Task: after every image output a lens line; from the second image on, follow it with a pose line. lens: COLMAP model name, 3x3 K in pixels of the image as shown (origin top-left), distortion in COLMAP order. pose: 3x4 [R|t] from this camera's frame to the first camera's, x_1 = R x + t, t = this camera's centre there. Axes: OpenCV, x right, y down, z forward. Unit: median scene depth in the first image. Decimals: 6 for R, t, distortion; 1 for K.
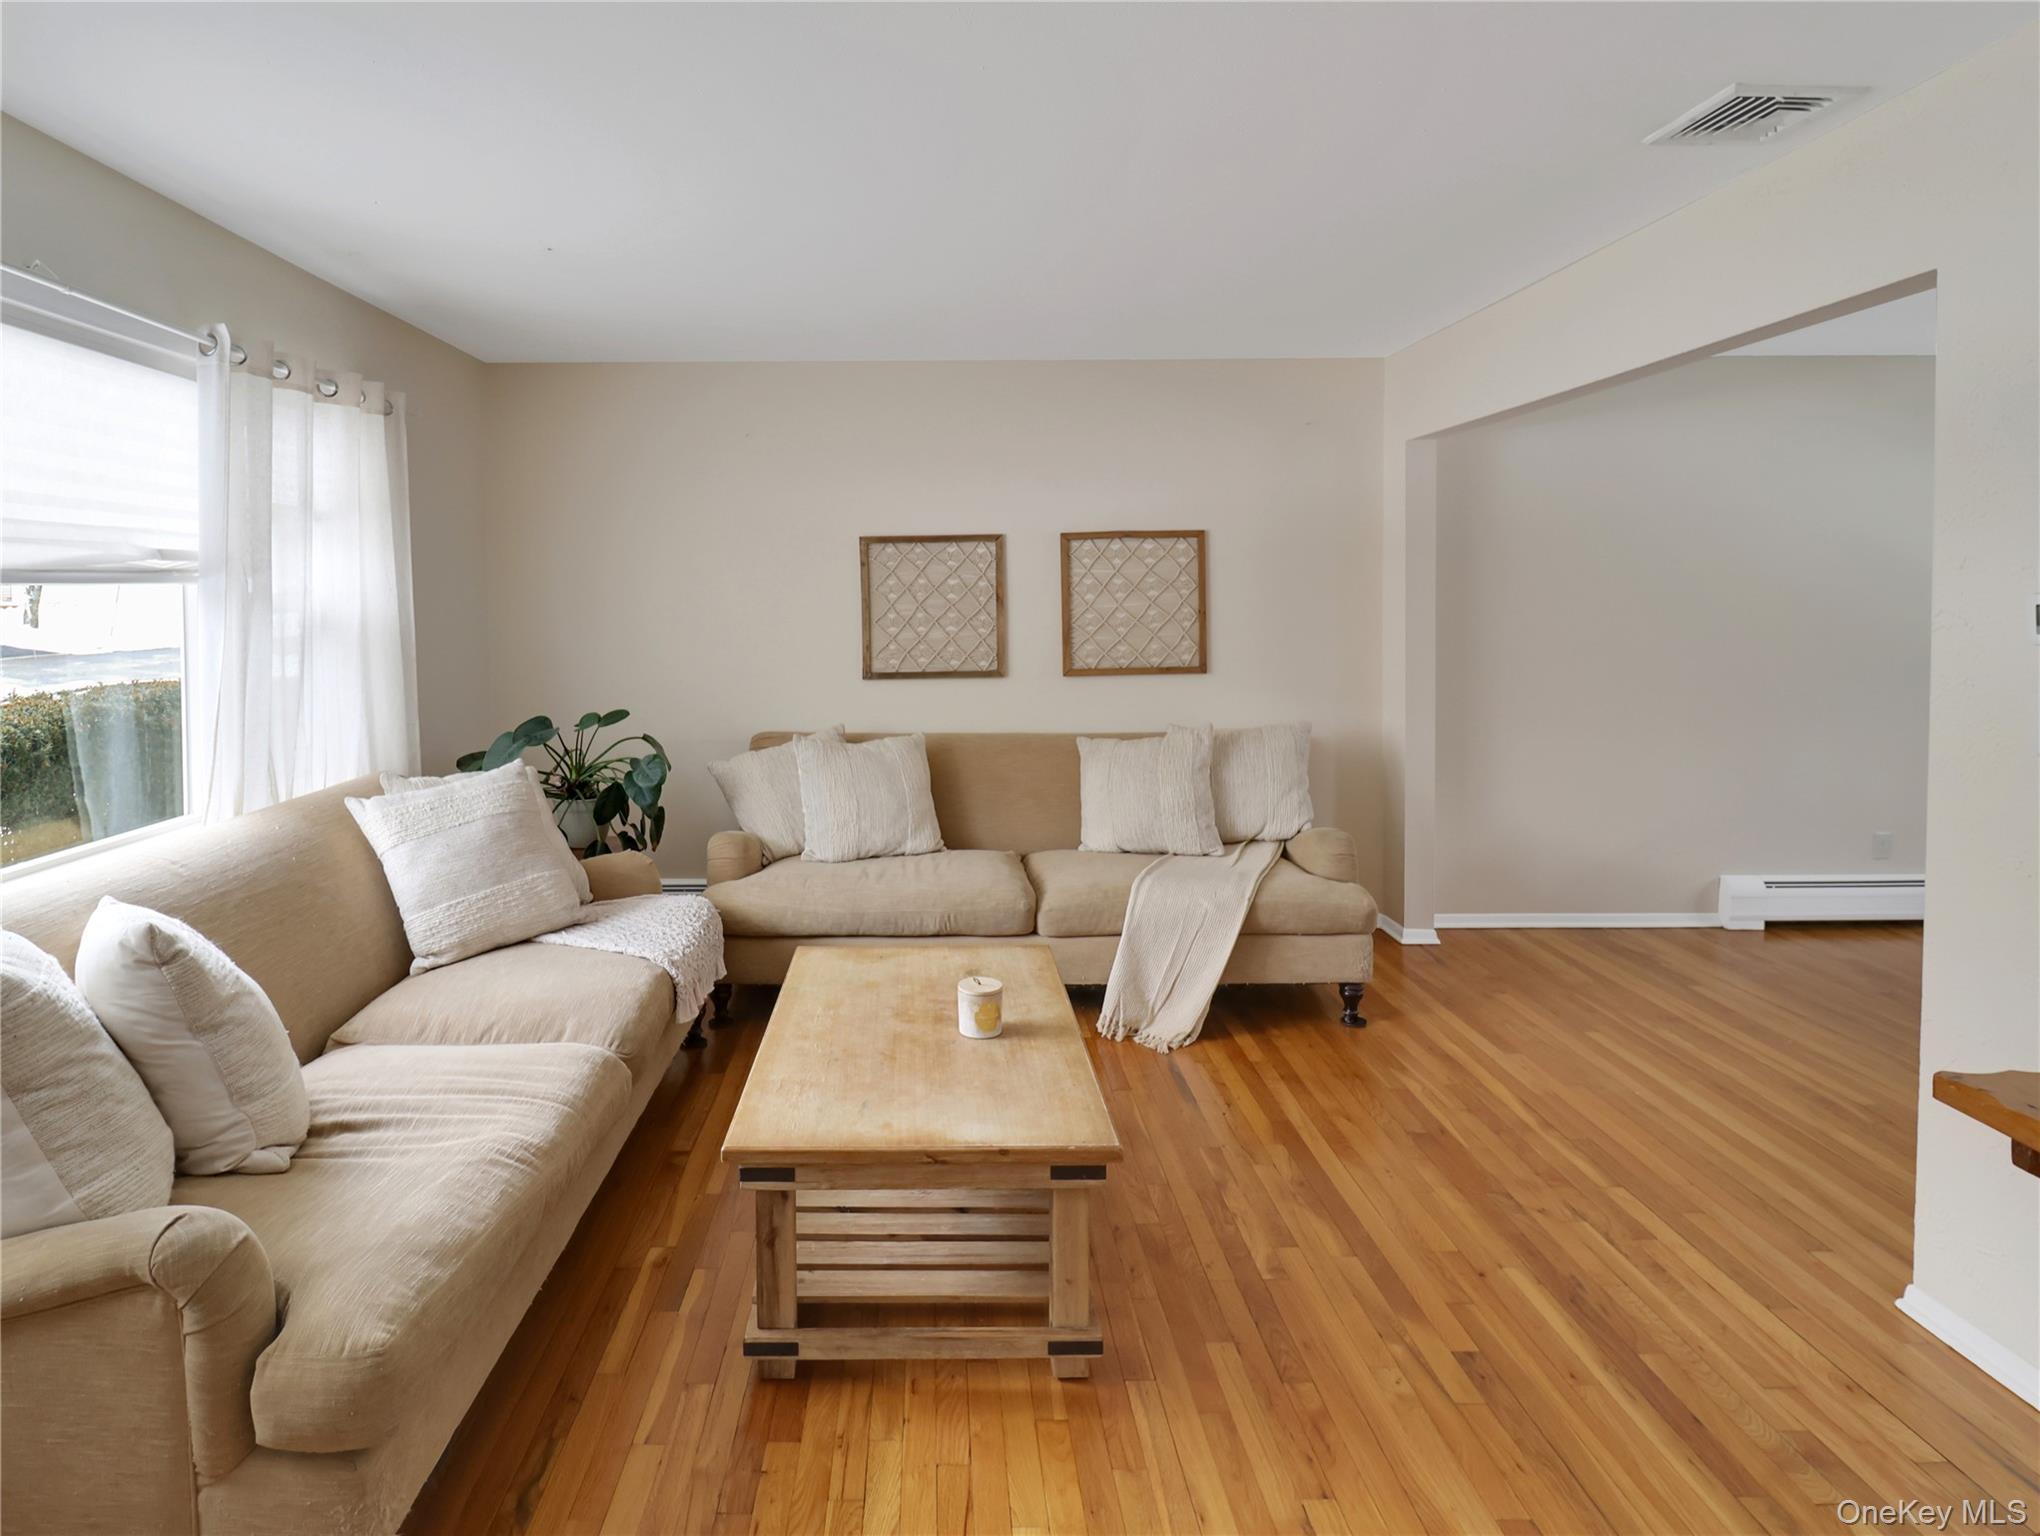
lens RADIAL K [[1131.4, 0, 938.0], [0, 1131.4, 648.7], [0, 0, 1]] dist [0.001512, -0.013459]
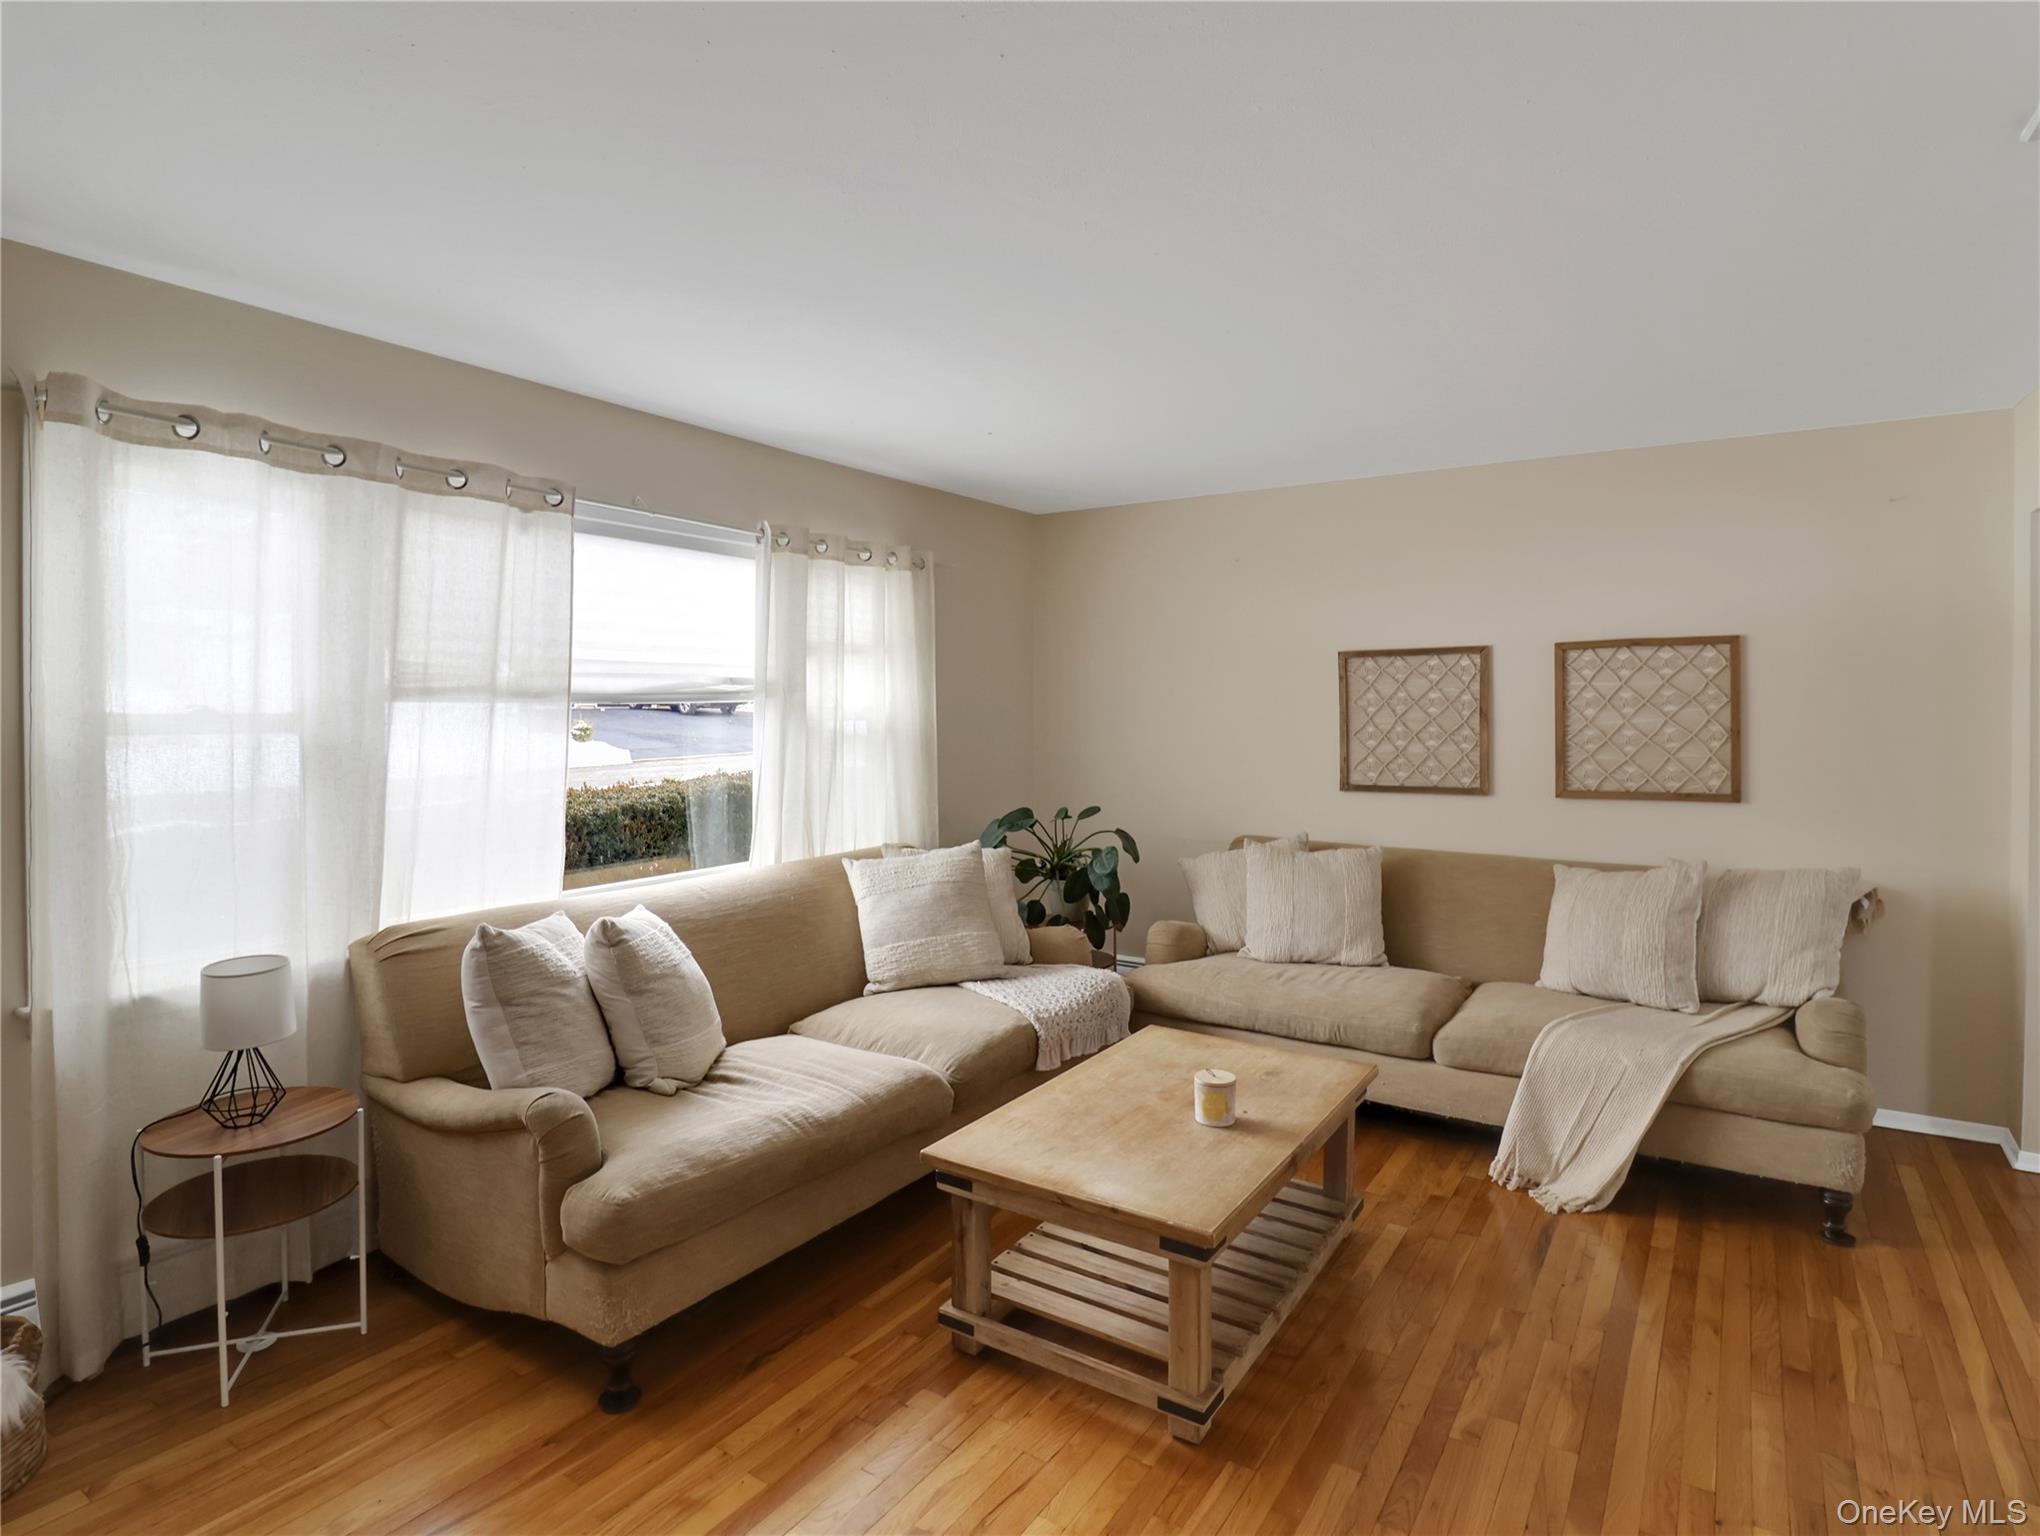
lens RADIAL K [[1131.4, 0, 1054.3], [0, 1131.4, 728.9], [0, 0, 1]] dist [0.001512, -0.013459]
pose [[0.833968, 0.017976, -0.551521, 0.393974], [-0.028141, 0.999554, -0.009974, -0.015434], [0.551095, 0.023839, 0.834102, 0.005060]]
